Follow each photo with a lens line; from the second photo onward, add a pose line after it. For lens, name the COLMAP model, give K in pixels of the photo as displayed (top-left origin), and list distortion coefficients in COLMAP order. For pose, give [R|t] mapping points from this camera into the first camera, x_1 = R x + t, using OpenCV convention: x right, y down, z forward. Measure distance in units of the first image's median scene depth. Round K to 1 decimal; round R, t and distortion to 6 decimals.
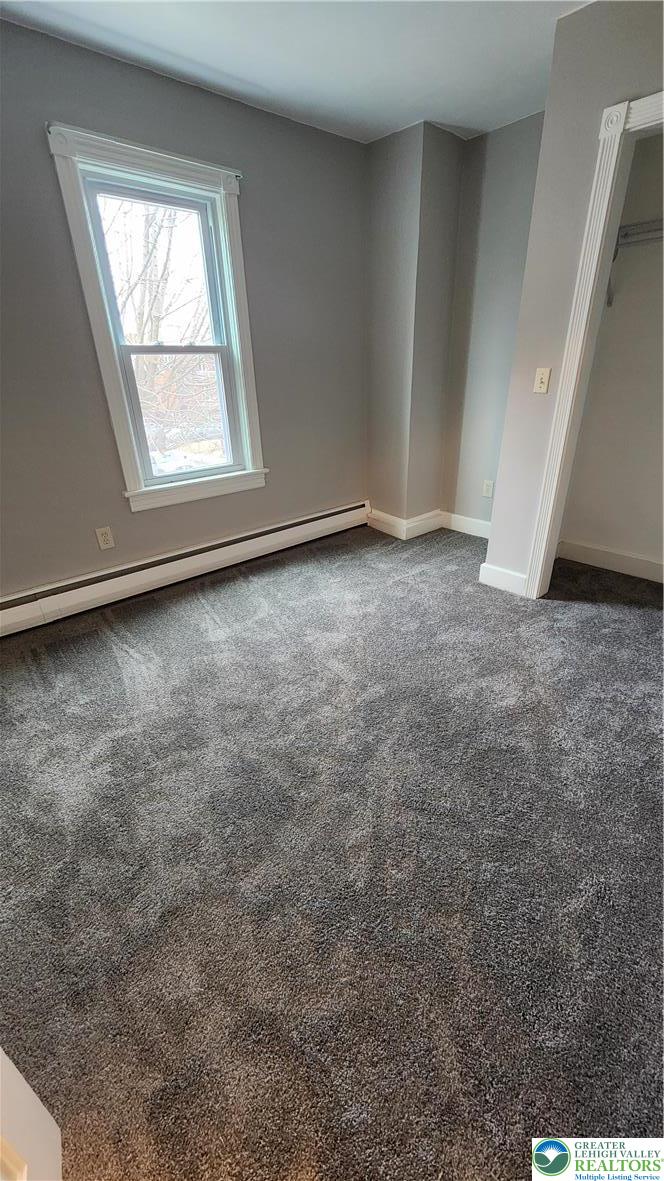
lens RADIAL K [[469.5, 0, 334.8], [0, 469.5, 596.7], [0, 0, 1]] dist [-0.000617, 0.000165]
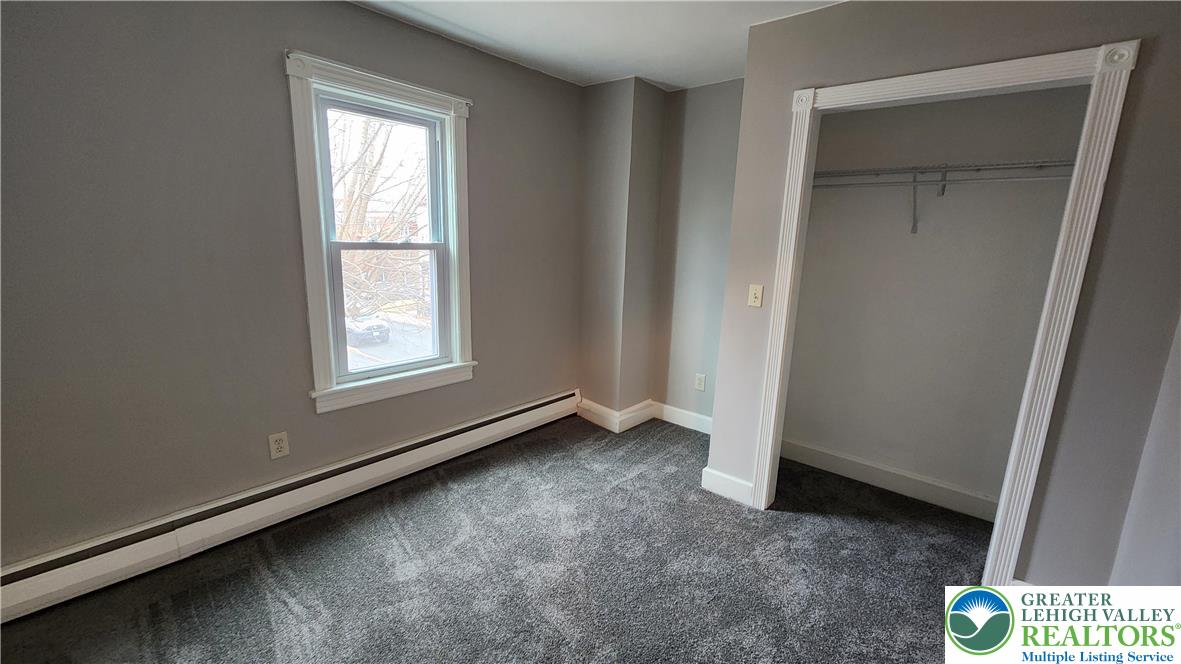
lens RADIAL K [[474.9, 0, 590.5], [0, 474.9, 332.0], [0, 0, 1]] dist [-0.001057, -0.000345]
pose [[0.991473, 0.030562, 0.126677, -0.045915], [0.003464, 0.965584, -0.260068, -0.096053], [-0.130265, 0.258289, 0.957245, 0.053017]]
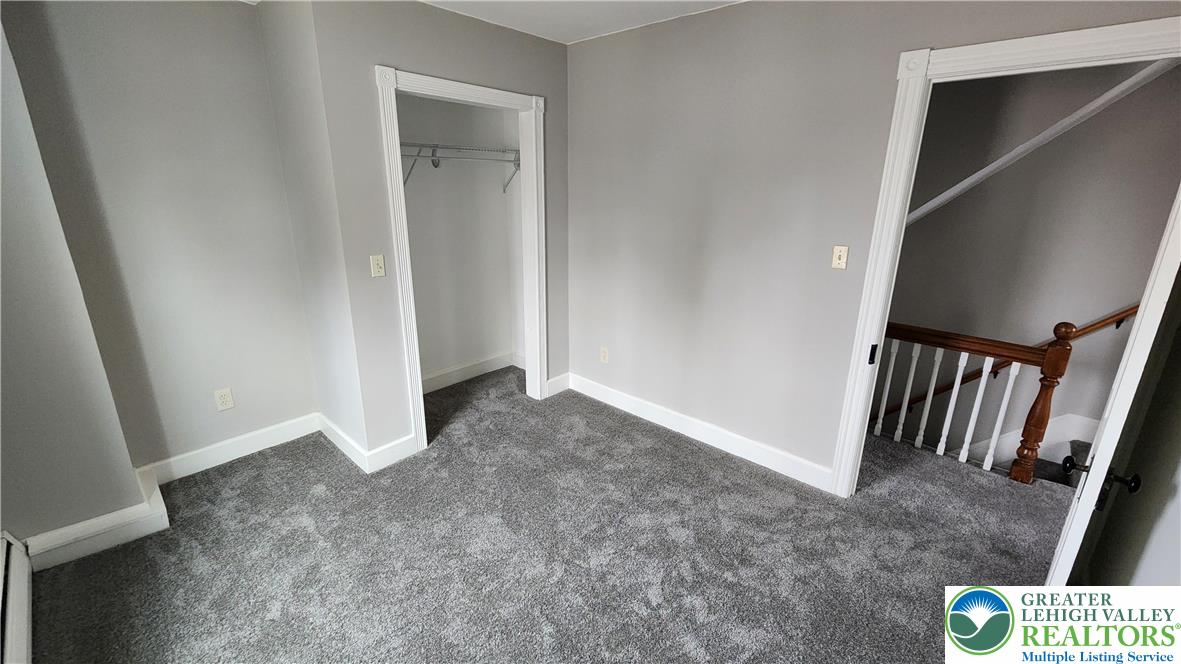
lens RADIAL K [[474.9, 0, 590.5], [0, 474.9, 332.0], [0, 0, 1]] dist [-0.001057, -0.000345]
pose [[-0.098254, -0.277595, 0.955661, -0.589244], [0.444432, 0.846983, 0.291720, -0.379535], [-0.890408, 0.453388, 0.040152, 0.522651]]
